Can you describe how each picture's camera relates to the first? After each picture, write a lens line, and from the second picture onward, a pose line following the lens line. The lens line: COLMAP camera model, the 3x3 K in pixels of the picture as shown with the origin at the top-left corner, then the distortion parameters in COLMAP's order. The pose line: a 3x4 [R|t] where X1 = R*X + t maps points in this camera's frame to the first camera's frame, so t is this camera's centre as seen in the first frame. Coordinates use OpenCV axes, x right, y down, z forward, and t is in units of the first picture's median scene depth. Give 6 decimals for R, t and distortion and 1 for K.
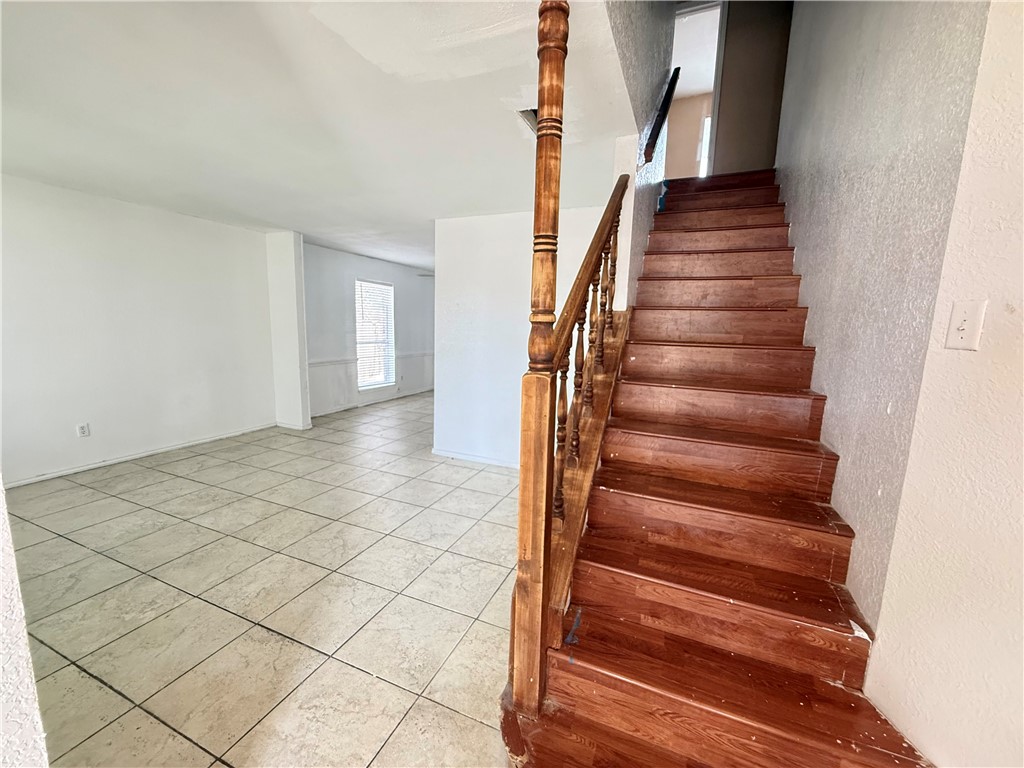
lens RADIAL K [[409.0, 0, 511.6], [0, 409.0, 385.0], [0, 0, 1]] dist [0.007796, 0.000229]
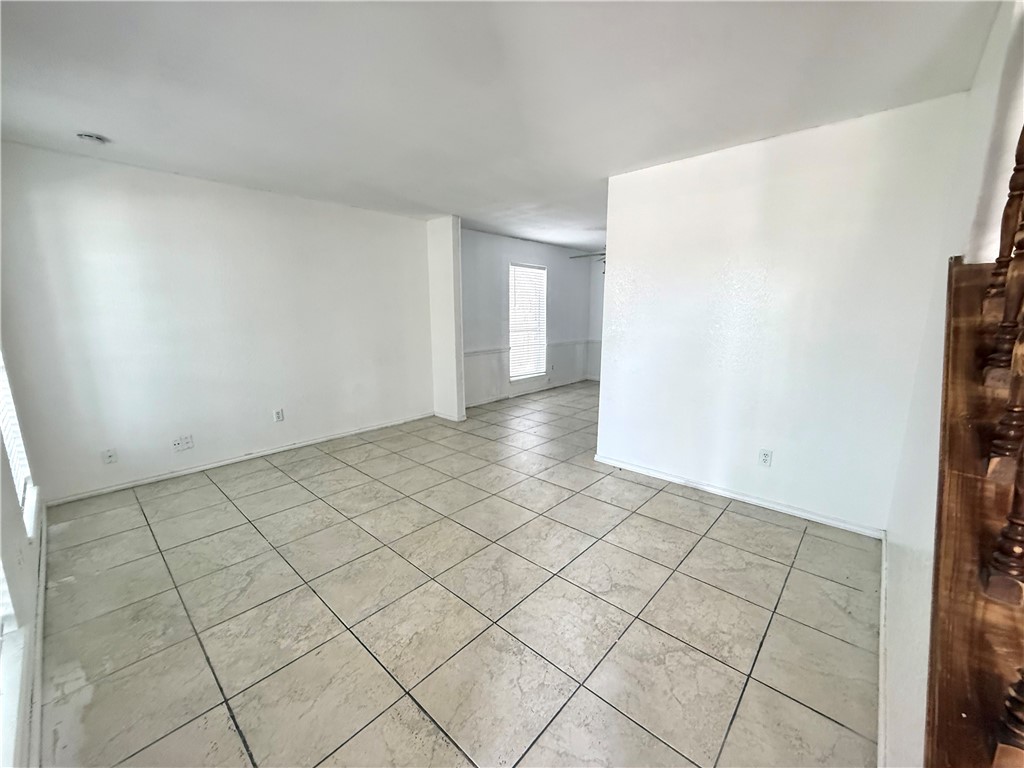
lens RADIAL K [[409.0, 0, 514.9], [0, 409.0, 383.2], [0, 0, 1]] dist [0.007796, 0.000229]
pose [[0.946087, 0.026725, -0.322808, -0.102505], [-0.017898, 0.999381, 0.030281, -0.019931], [0.323418, -0.022871, 0.945980, 0.185216]]
